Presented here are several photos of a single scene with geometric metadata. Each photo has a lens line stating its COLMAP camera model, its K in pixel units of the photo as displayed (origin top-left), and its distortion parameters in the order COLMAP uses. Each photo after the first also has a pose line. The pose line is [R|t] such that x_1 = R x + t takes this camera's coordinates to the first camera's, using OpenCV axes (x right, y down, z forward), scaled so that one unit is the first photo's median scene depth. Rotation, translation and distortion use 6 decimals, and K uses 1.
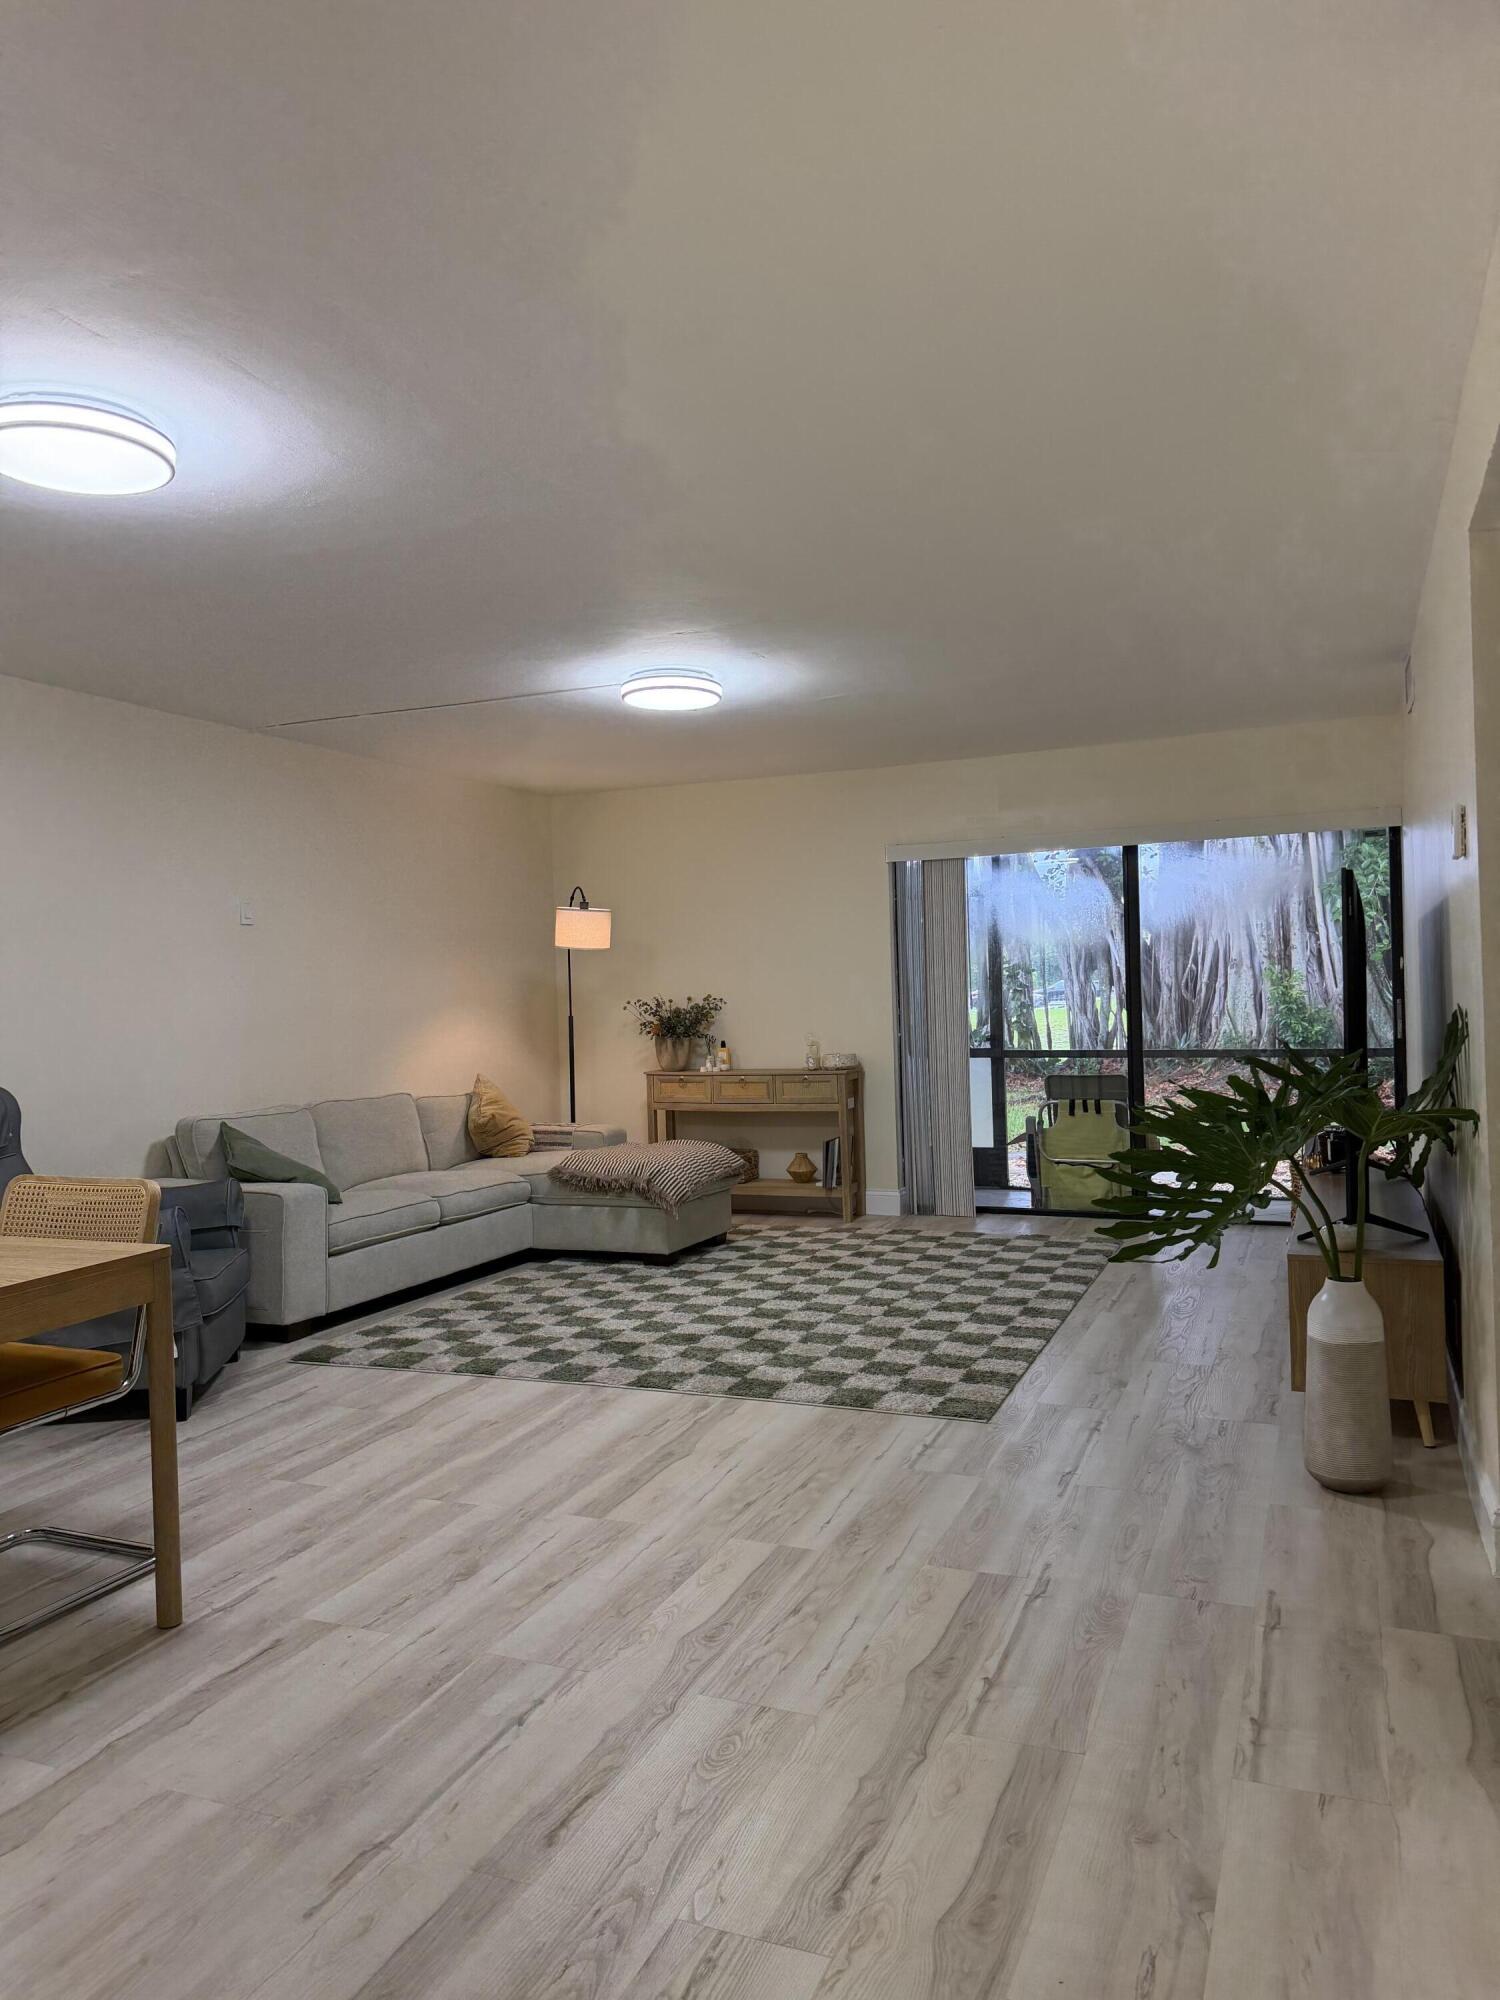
lens RADIAL K [[1374.3, 0, 750.0], [0, 1374.3, 1000.0], [0, 0, 1]] dist [0.090195, -0.000534]
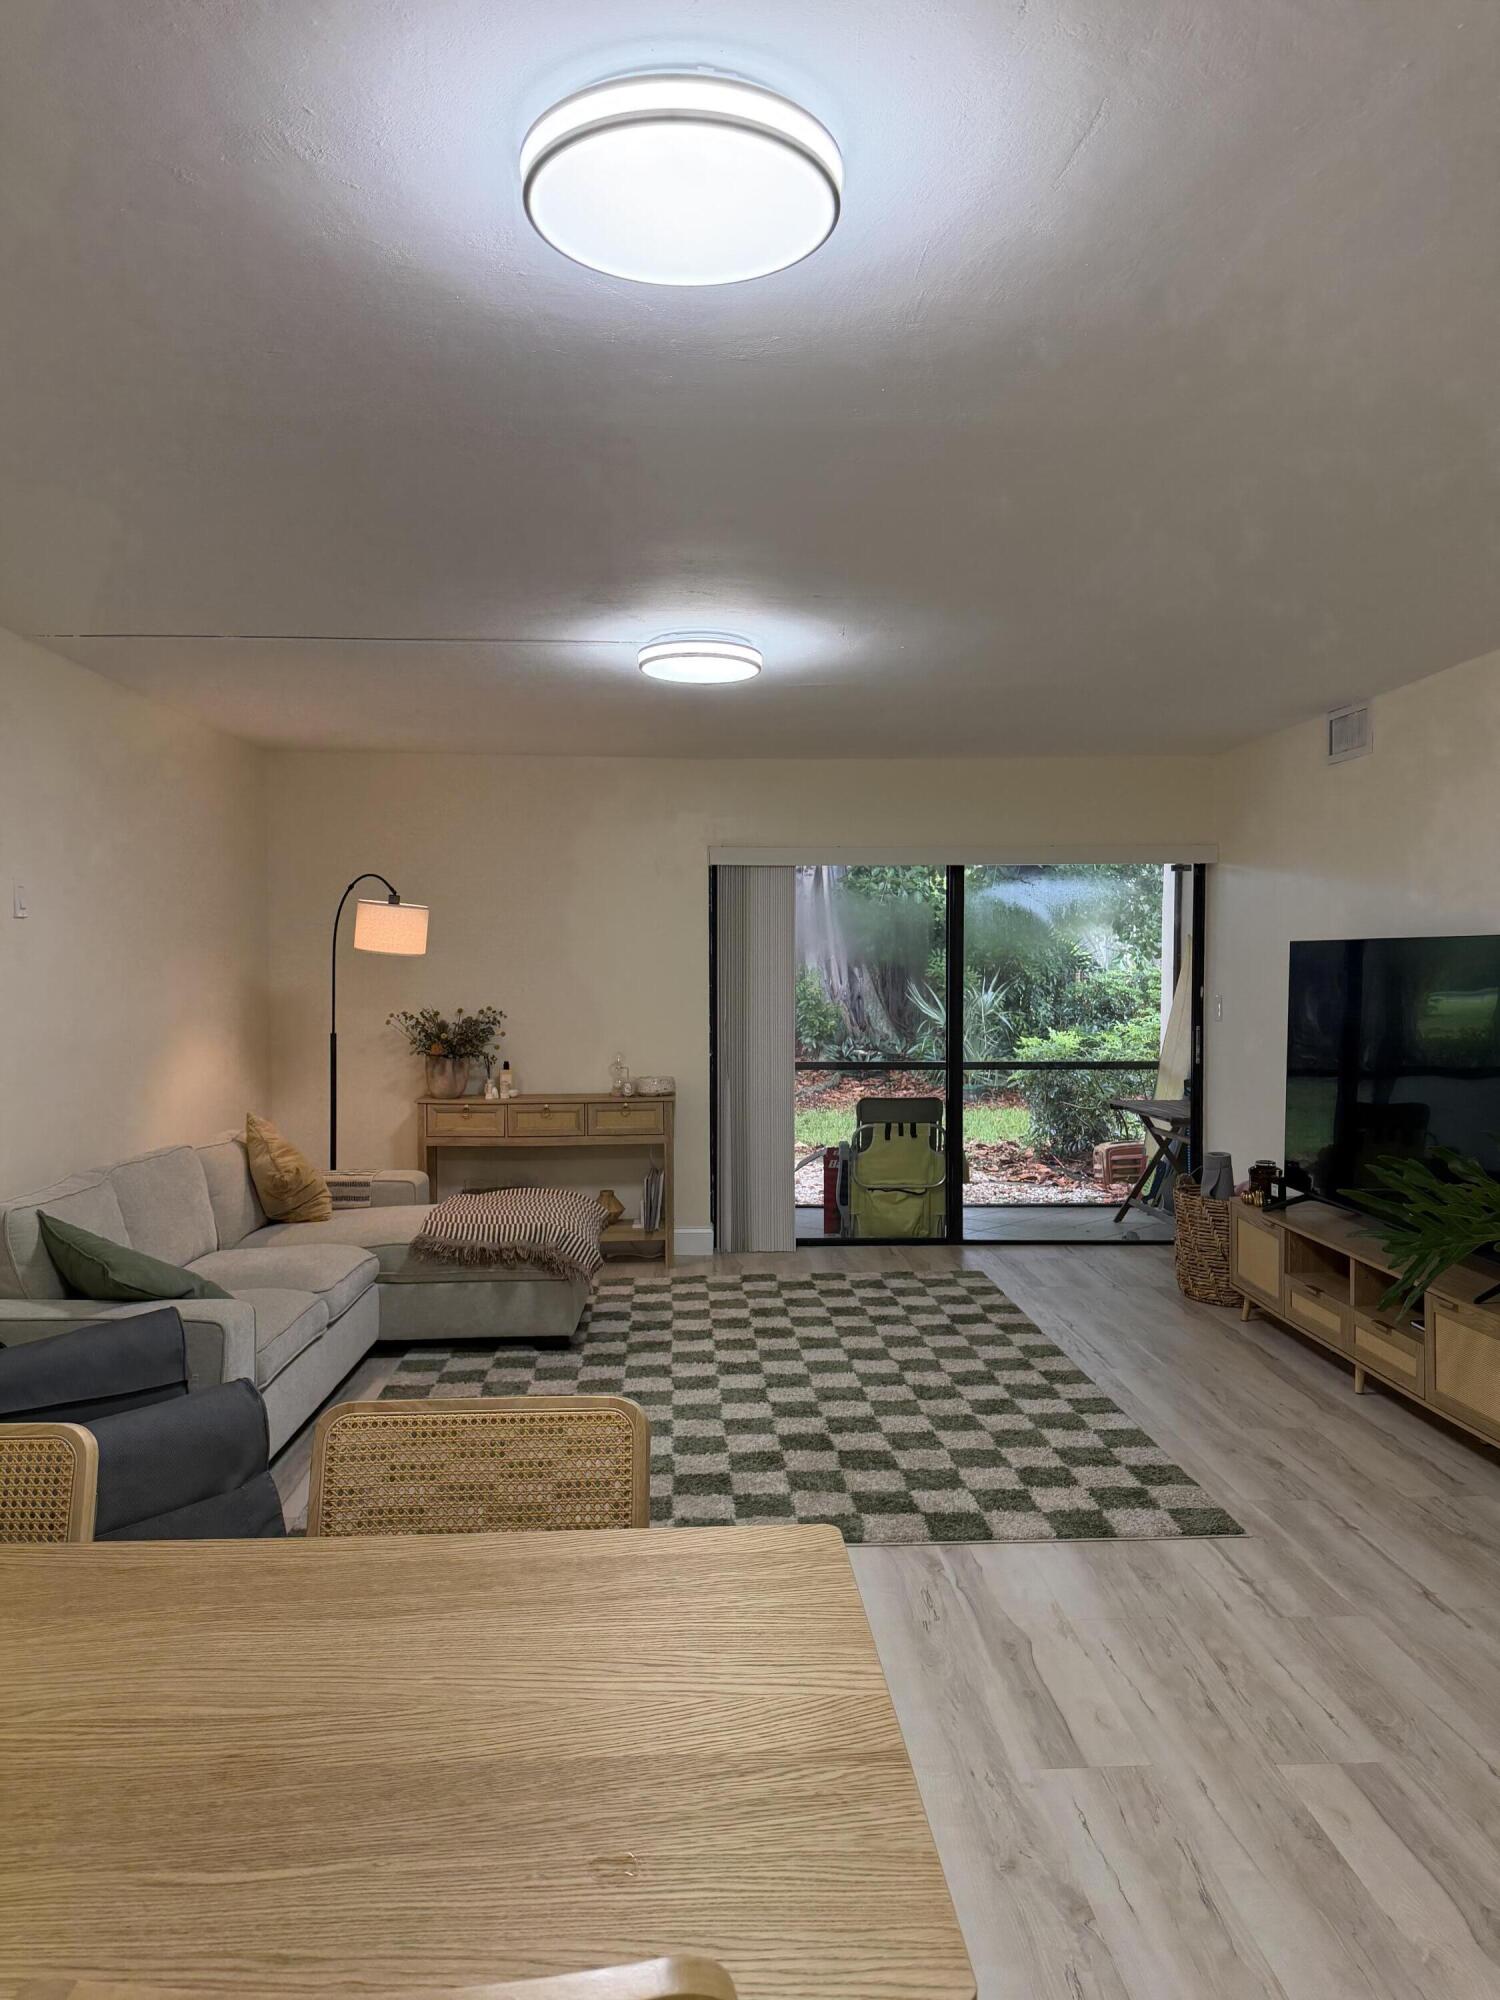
lens RADIAL K [[1387.4, 0, 741.8], [0, 1387.4, 997.9], [0, 0, 1]] dist [0.002402, -0.005270]
pose [[0.902569, 0.013466, 0.430334, -0.322134], [-0.023543, 0.999559, 0.018100, -0.035336], [-0.429900, -0.026468, 0.902488, 0.203492]]
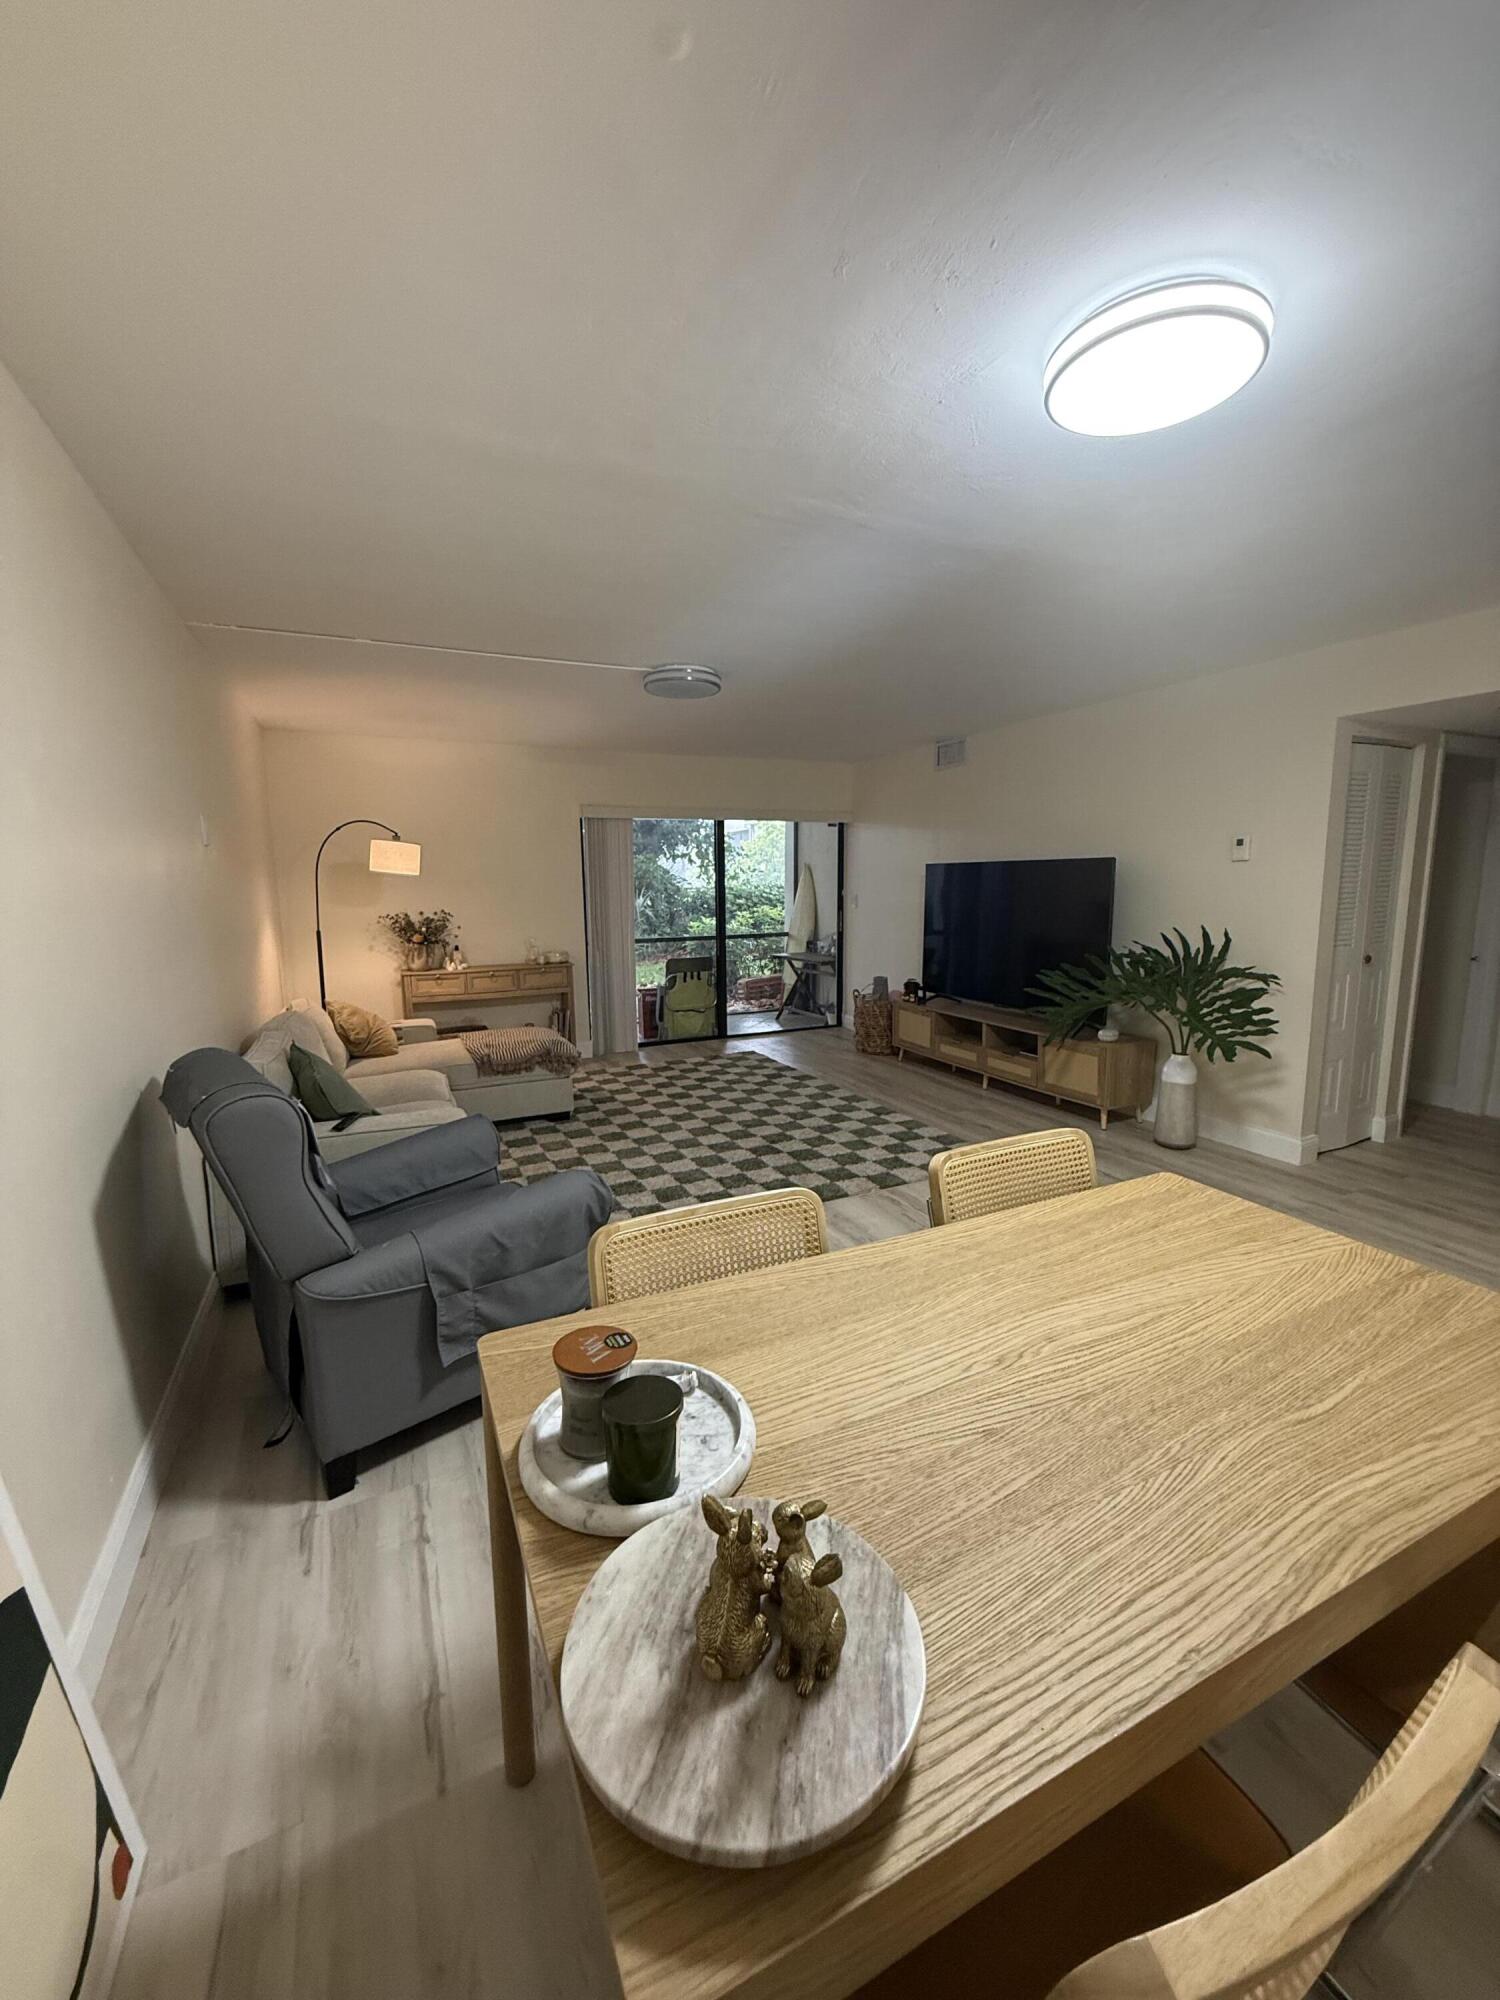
lens RADIAL K [[794.9, 0, 749.7], [0, 794.9, 994.1], [0, 0, 1]] dist [-0.000175, 0.000127]
pose [[0.659318, -0.090941, 0.746344, -0.502285], [-0.006742, 0.991903, 0.126818, -0.027769], [-0.751834, -0.088645, 0.653366, 0.365444]]
